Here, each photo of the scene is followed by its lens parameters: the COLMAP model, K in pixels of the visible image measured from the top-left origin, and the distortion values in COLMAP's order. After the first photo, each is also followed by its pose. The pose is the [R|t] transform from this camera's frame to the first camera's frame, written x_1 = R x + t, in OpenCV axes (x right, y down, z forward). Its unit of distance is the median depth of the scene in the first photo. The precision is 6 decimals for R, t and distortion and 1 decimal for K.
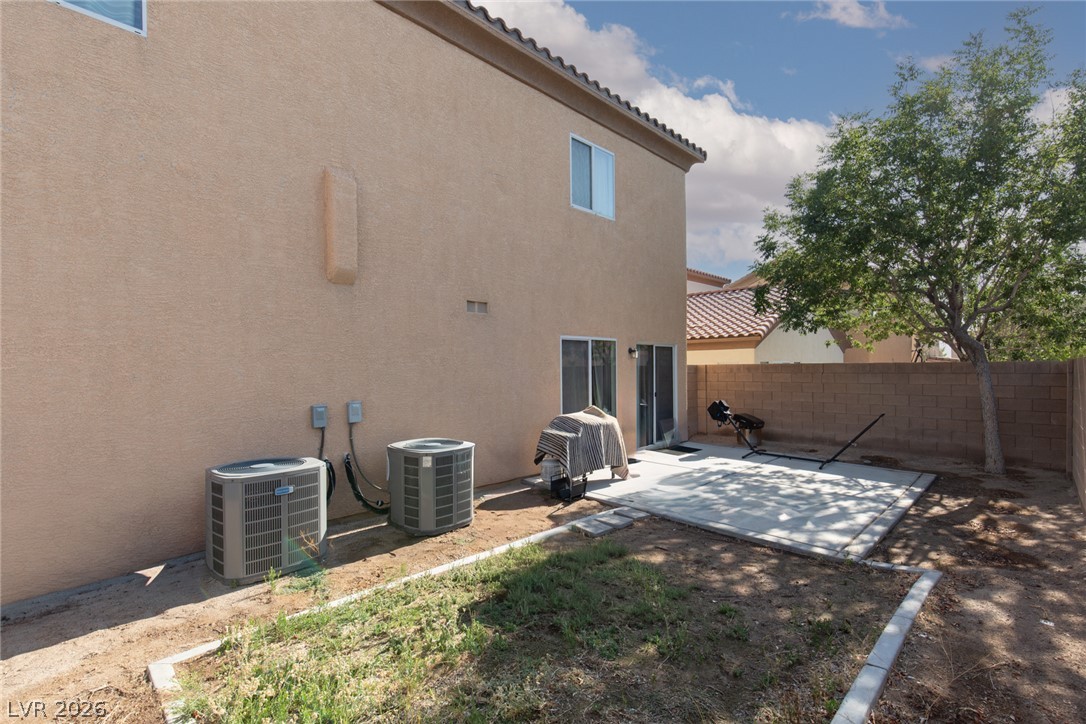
lens RADIAL K [[496.8, 0, 544.1], [0, 496.8, 368.9], [0, 0, 1]] dist [0.006648, -0.000847]
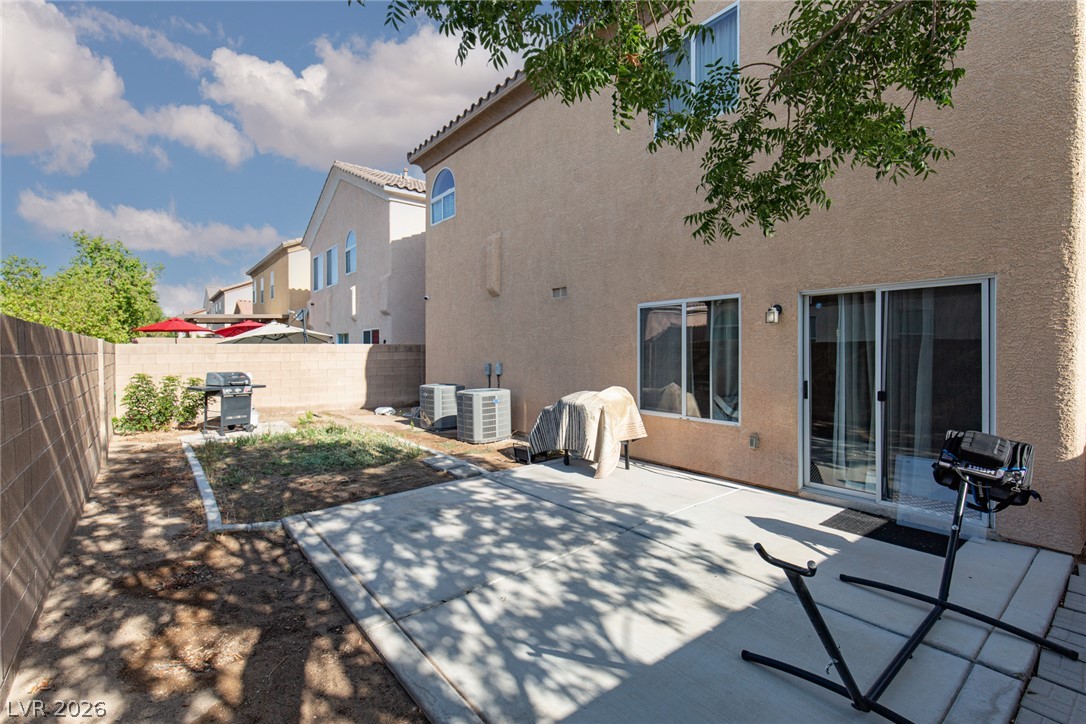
lens RADIAL K [[496.8, 0, 552.3], [0, 496.8, 351.3], [0, 0, 1]] dist [0.006648, -0.000847]
pose [[-0.111265, 0.012538, -0.993712, 1.264692], [0.003643, 0.999919, 0.012208, 0.005239], [0.993784, -0.002262, -0.111302, 1.318960]]
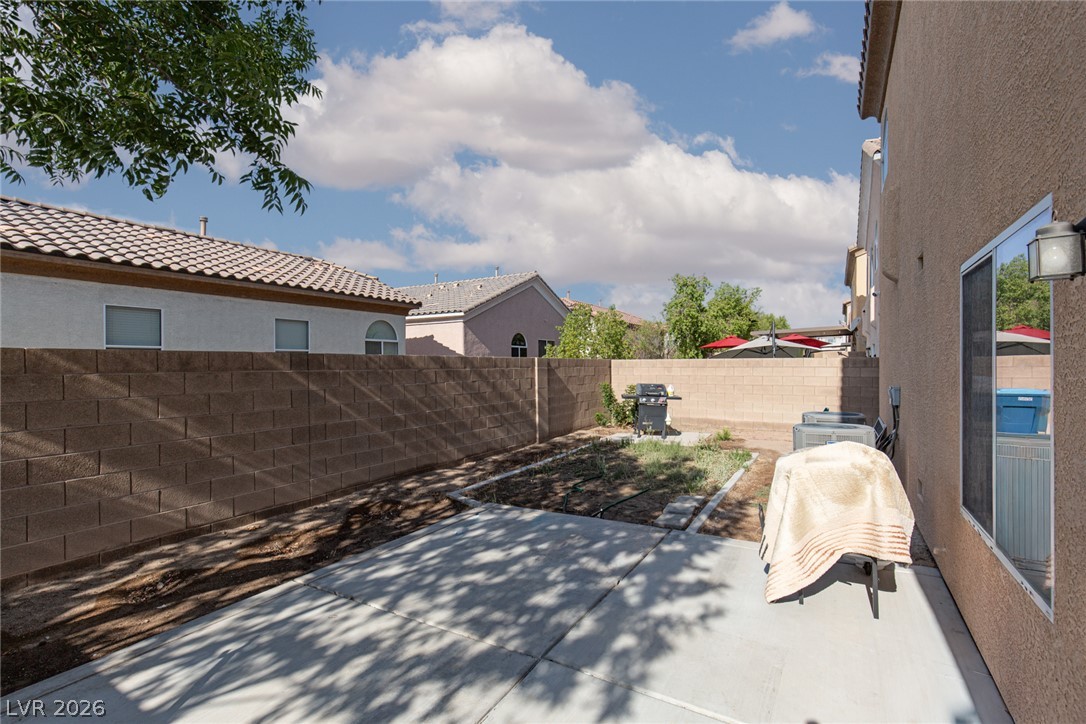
lens RADIAL K [[496.8, 0, 538.5], [0, 496.8, 366.7], [0, 0, 1]] dist [0.006648, -0.000847]
pose [[-0.972532, 0.013387, -0.232382, 0.615953], [0.012064, 0.999902, 0.007114, 0.005464], [0.232455, 0.004115, -0.972598, 1.809745]]
